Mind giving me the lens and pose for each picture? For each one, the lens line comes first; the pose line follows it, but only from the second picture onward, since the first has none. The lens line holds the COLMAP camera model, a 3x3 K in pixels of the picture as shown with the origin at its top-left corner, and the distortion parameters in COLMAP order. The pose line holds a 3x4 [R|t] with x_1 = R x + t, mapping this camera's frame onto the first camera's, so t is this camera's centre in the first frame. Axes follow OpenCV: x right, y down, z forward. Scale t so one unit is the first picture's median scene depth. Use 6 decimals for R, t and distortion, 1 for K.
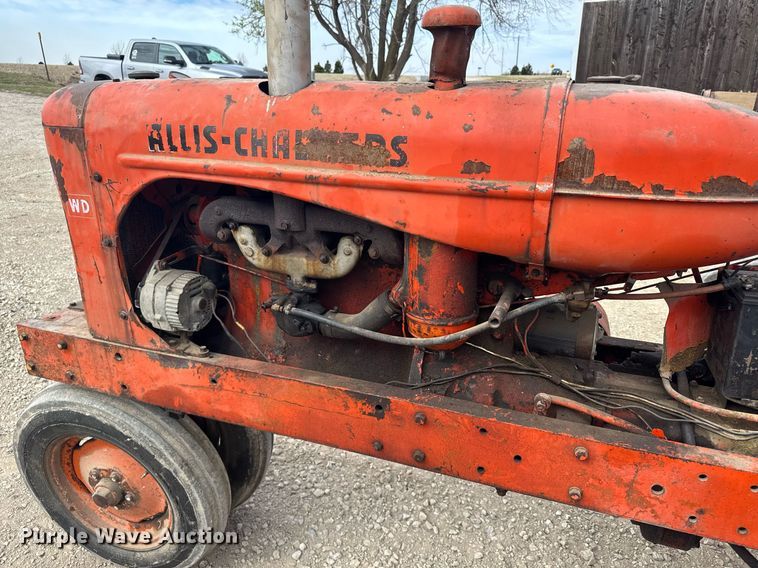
lens RADIAL K [[590.2, 0, 379.0], [0, 590.2, 284.0], [0, 0, 1]] dist [0.013659, -0.009398]
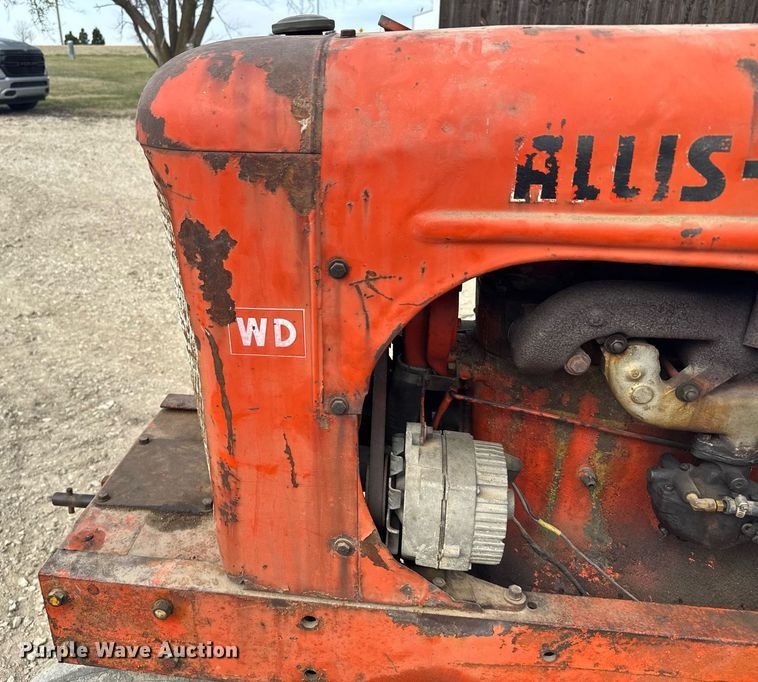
lens RADIAL K [[690.7, 0, 306.3], [0, 690.7, 343.7], [0, 0, 1]] dist [0.148520, -0.298992]
pose [[0.974138, -0.103493, 0.200857, -0.597912], [0.091103, 0.993378, 0.070001, -0.161281], [-0.206772, -0.049892, 0.977116, 0.504482]]
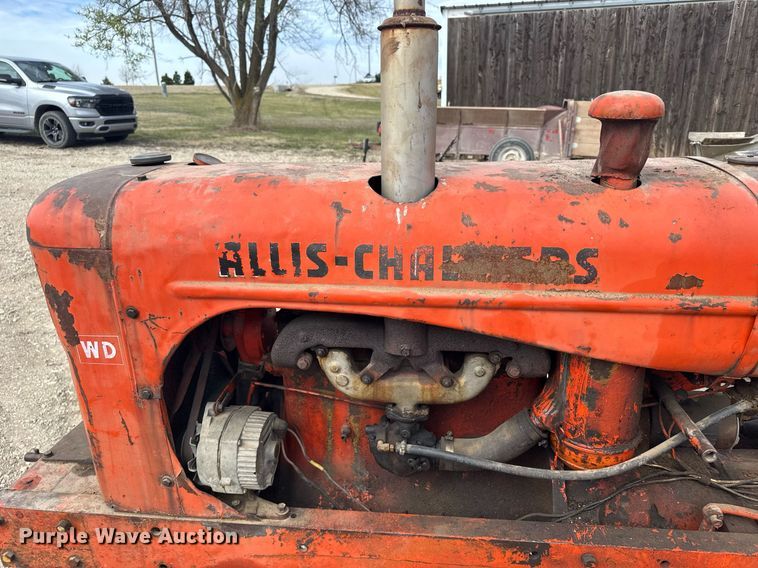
lens RADIAL K [[584.3, 0, 390.4], [0, 584.3, 283.5], [0, 0, 1]] dist [0.014206, -0.009383]
pose [[0.965031, -0.103511, 0.240834, -0.334850], [0.105099, 0.994442, 0.006278, -0.184874], [-0.240145, 0.019253, 0.970546, 0.220220]]
